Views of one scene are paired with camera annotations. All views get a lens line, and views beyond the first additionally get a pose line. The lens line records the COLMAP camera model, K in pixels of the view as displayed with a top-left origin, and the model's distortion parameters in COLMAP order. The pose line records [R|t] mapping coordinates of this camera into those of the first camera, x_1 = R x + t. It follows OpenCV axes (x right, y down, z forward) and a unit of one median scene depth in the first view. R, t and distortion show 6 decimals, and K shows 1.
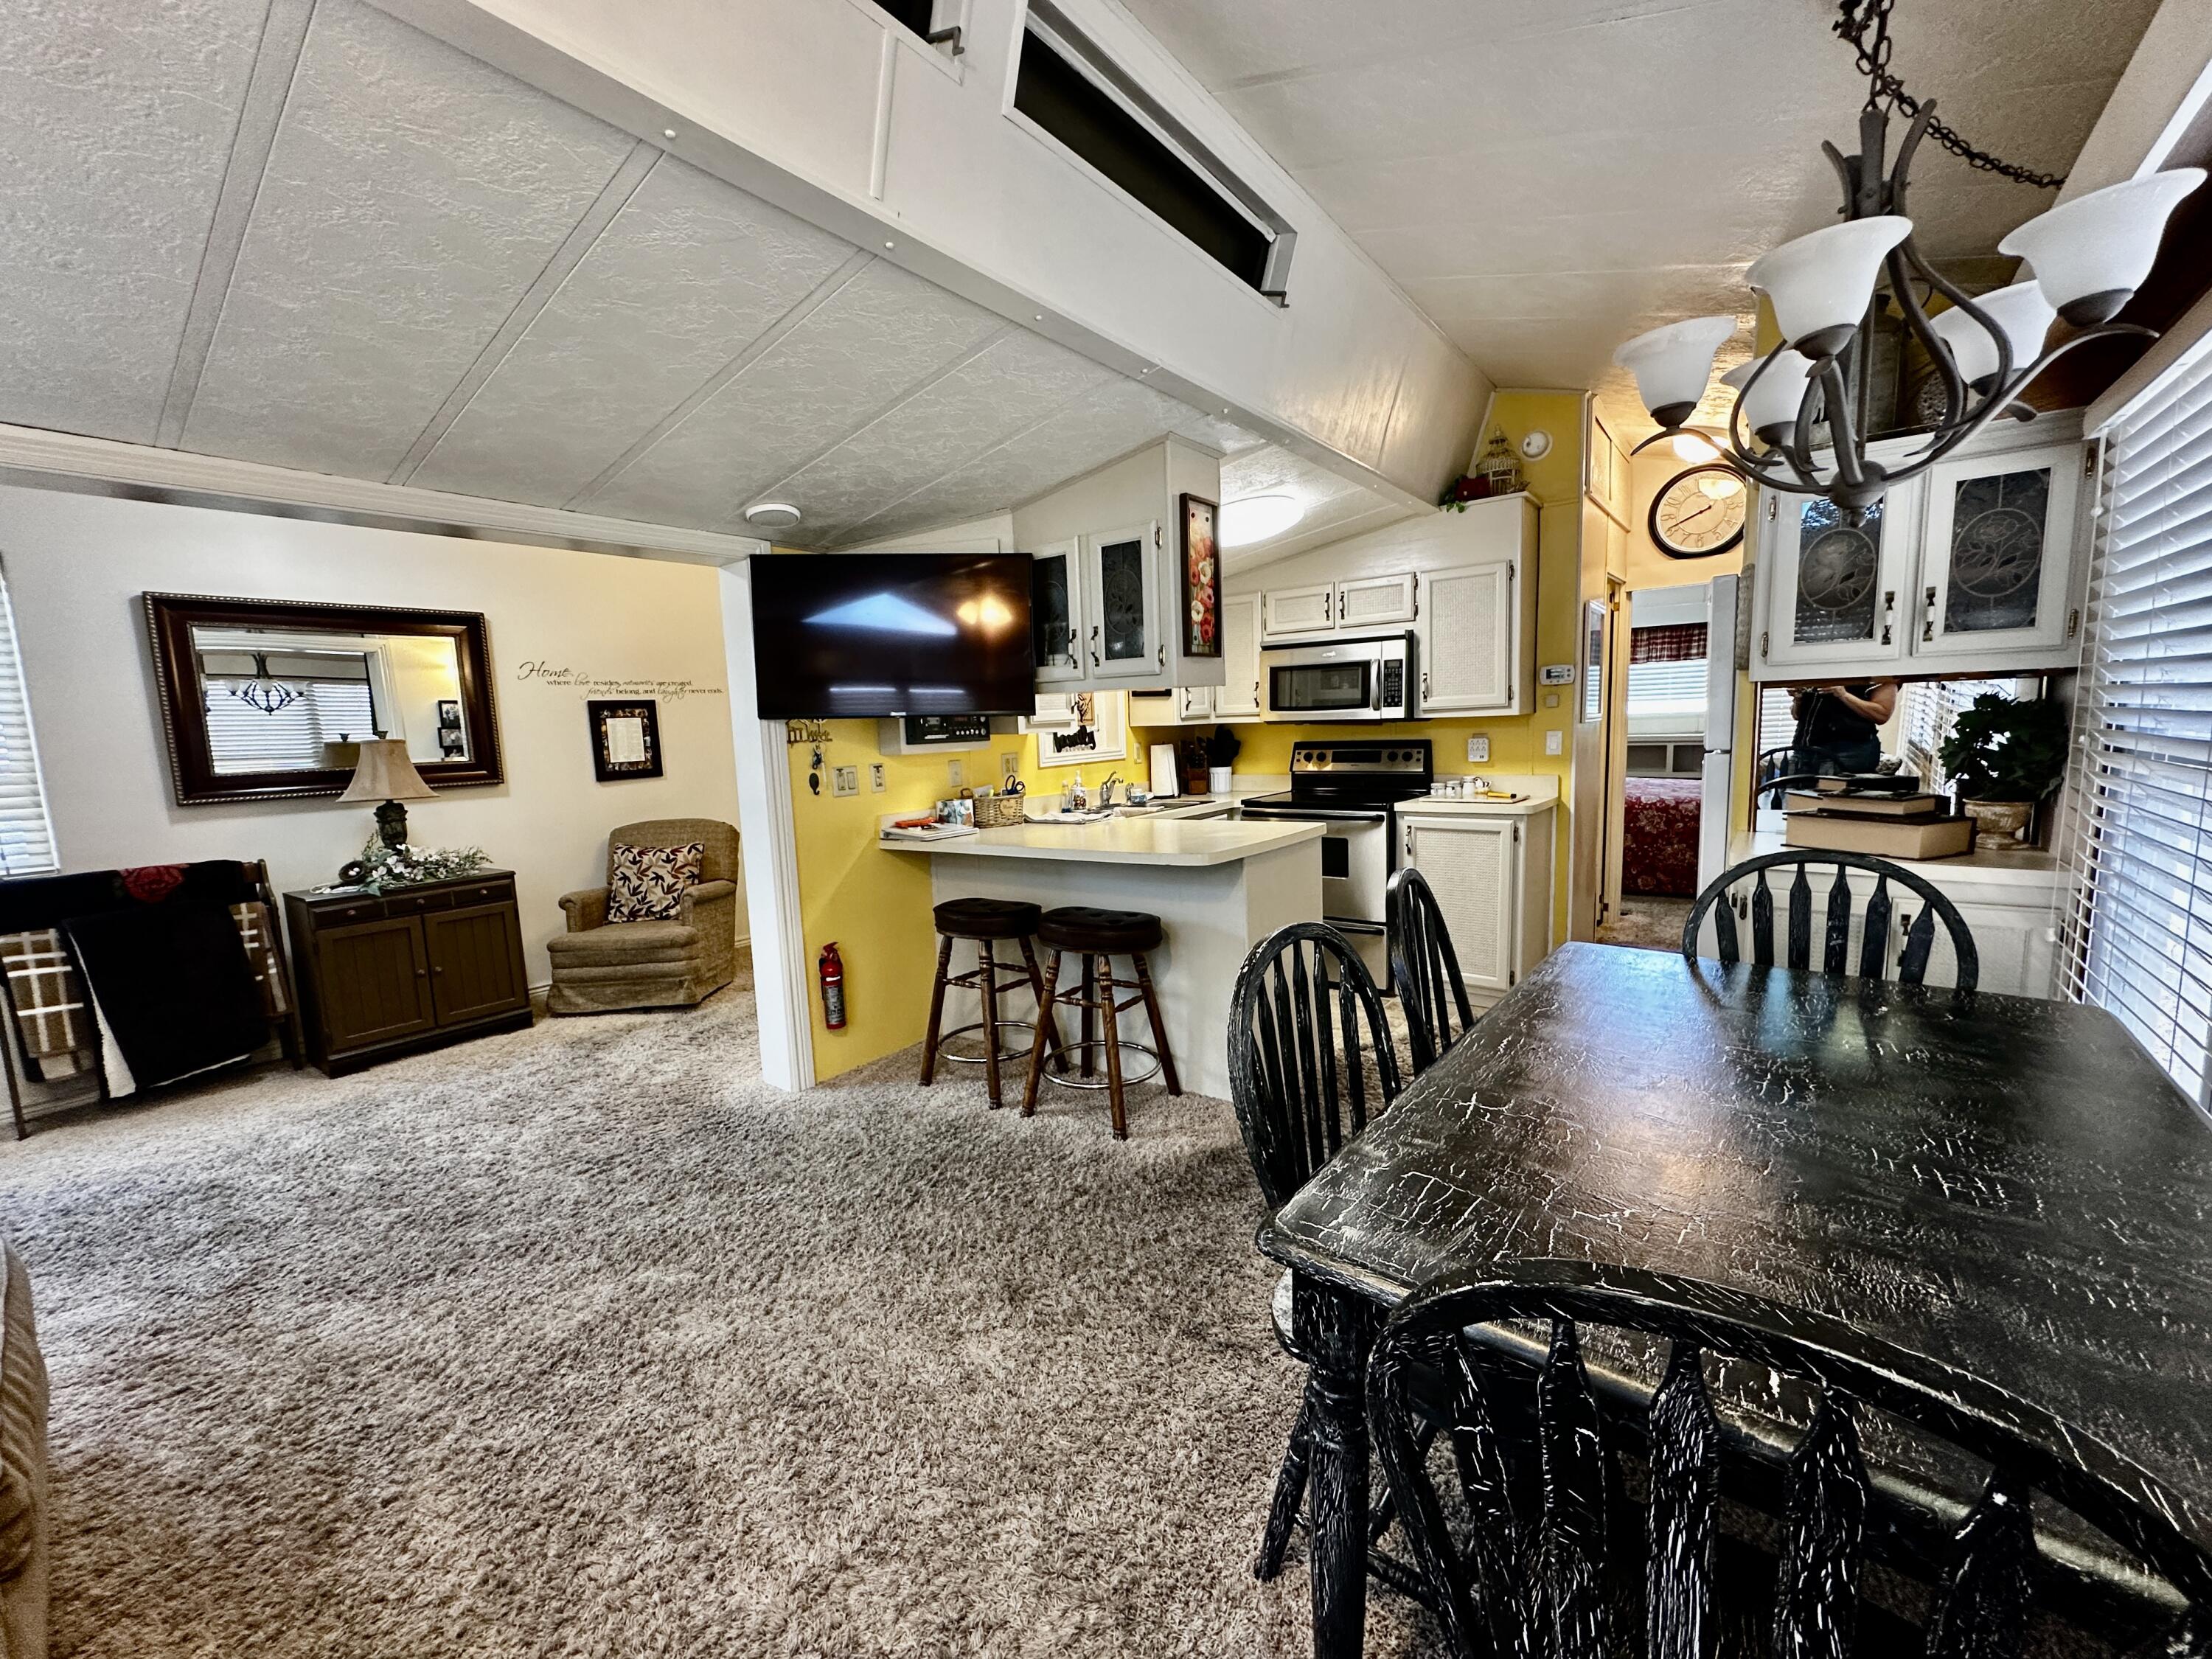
lens RADIAL K [[885.2, 0, 1107.1], [0, 885.2, 828.2], [0, 0, 1]] dist [-0.002384, 0.000944]
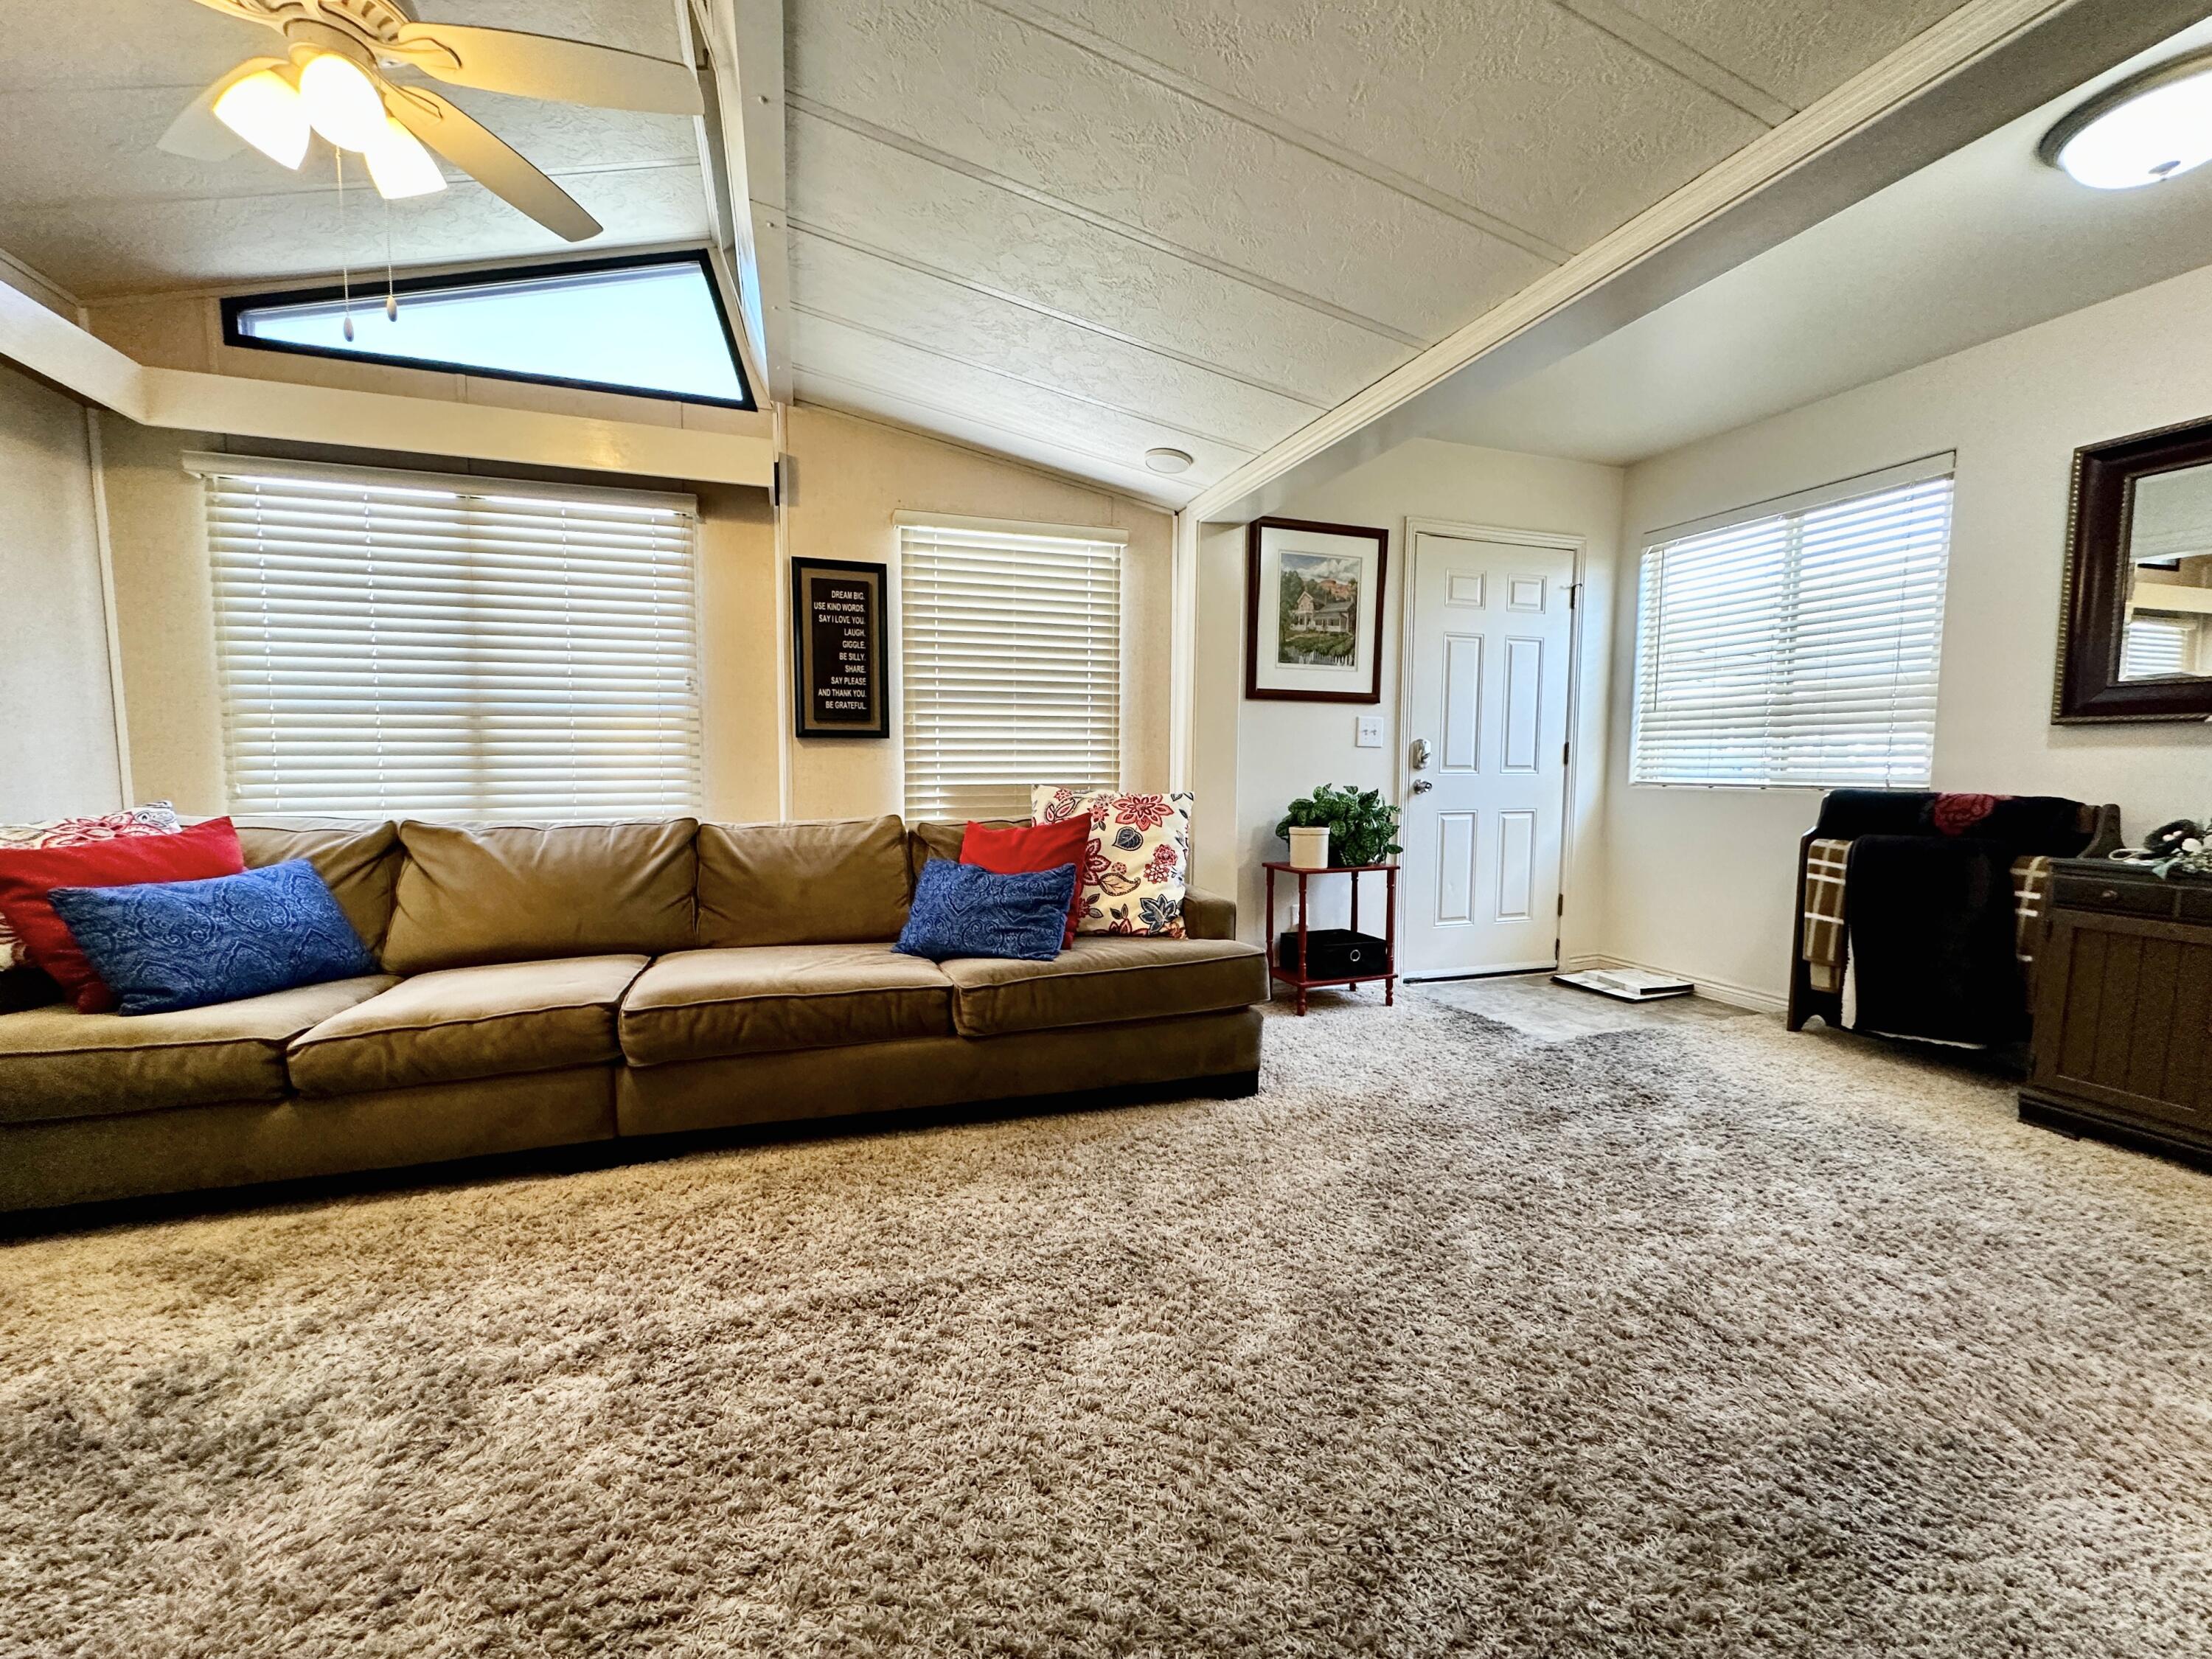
lens RADIAL K [[885.2, 0, 1098.7], [0, 885.2, 831.5], [0, 0, 1]] dist [-0.002384, 0.000944]
pose [[-0.551591, 0.106674, -0.827266, 0.074668], [-0.079364, 0.980577, 0.179360, -0.006042], [0.830331, 0.164588, -0.532411, 0.735087]]
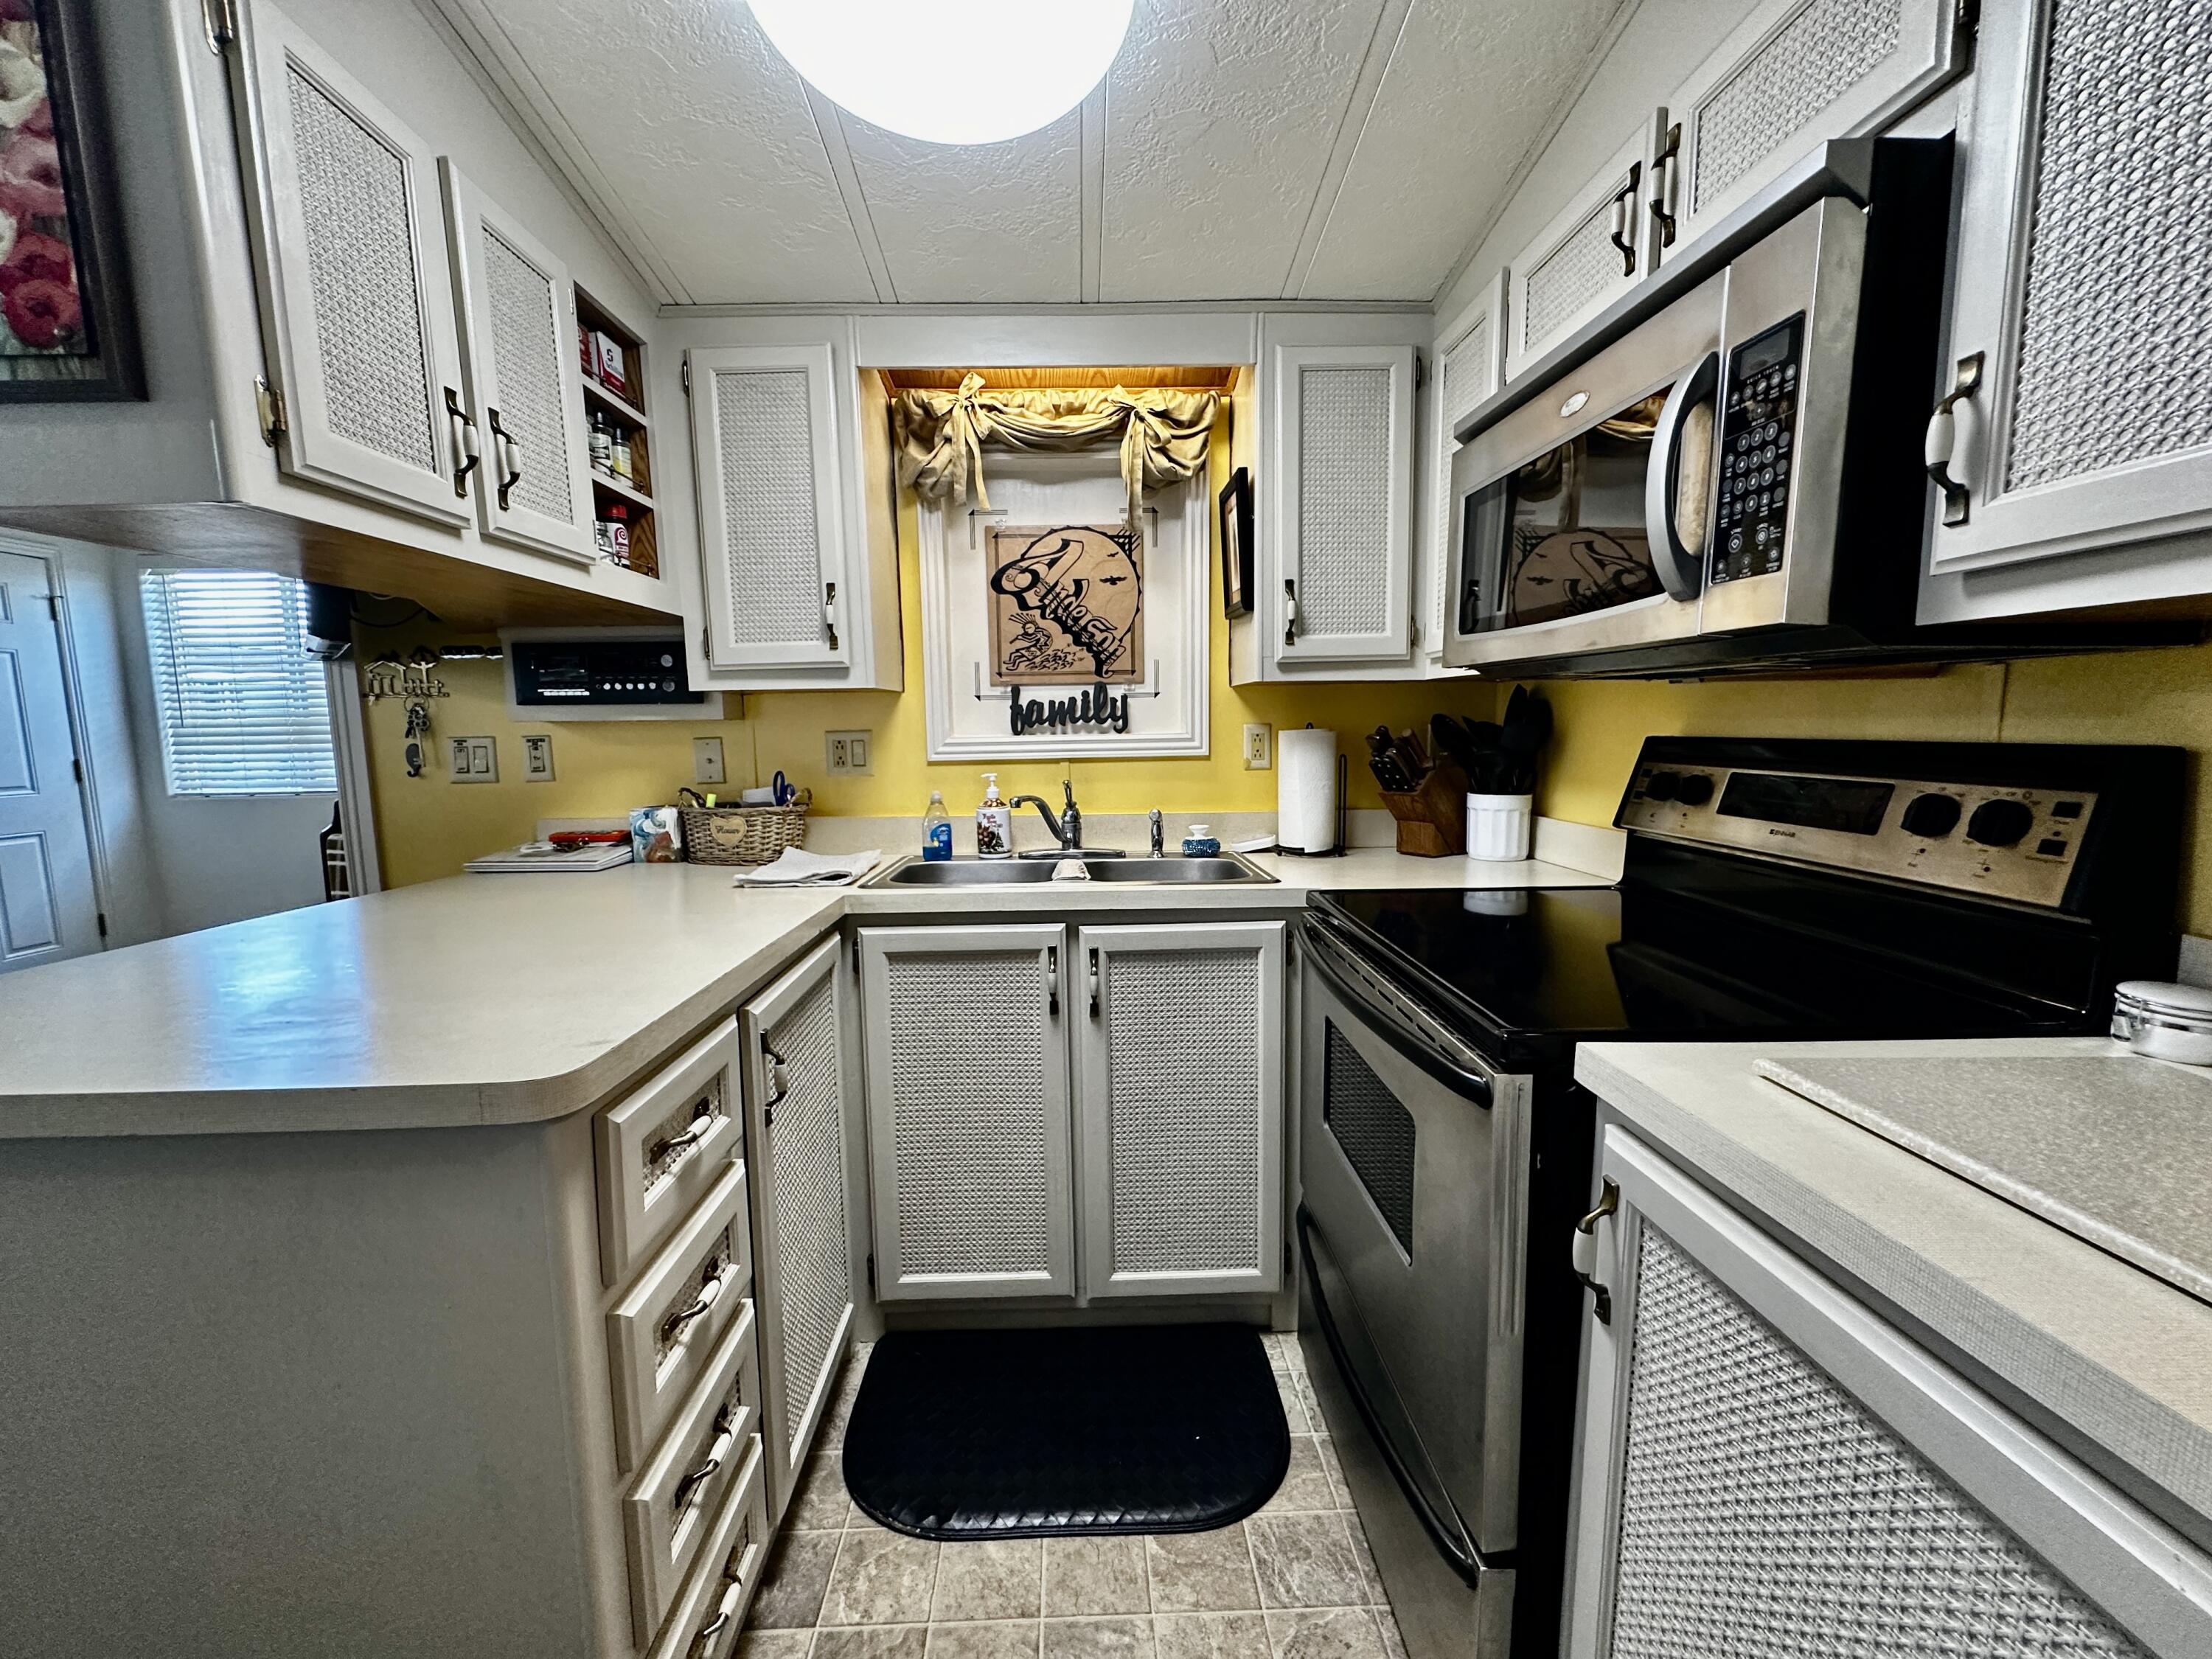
lens RADIAL K [[885.2, 0, 1098.4], [0, 885.2, 832.9], [0, 0, 1]] dist [-0.002384, 0.000944]
pose [[0.628284, 0.124389, -0.767976, 0.471122], [-0.106196, 0.991608, 0.073732, -0.092187], [0.770702, 0.035232, 0.636221, 0.904649]]
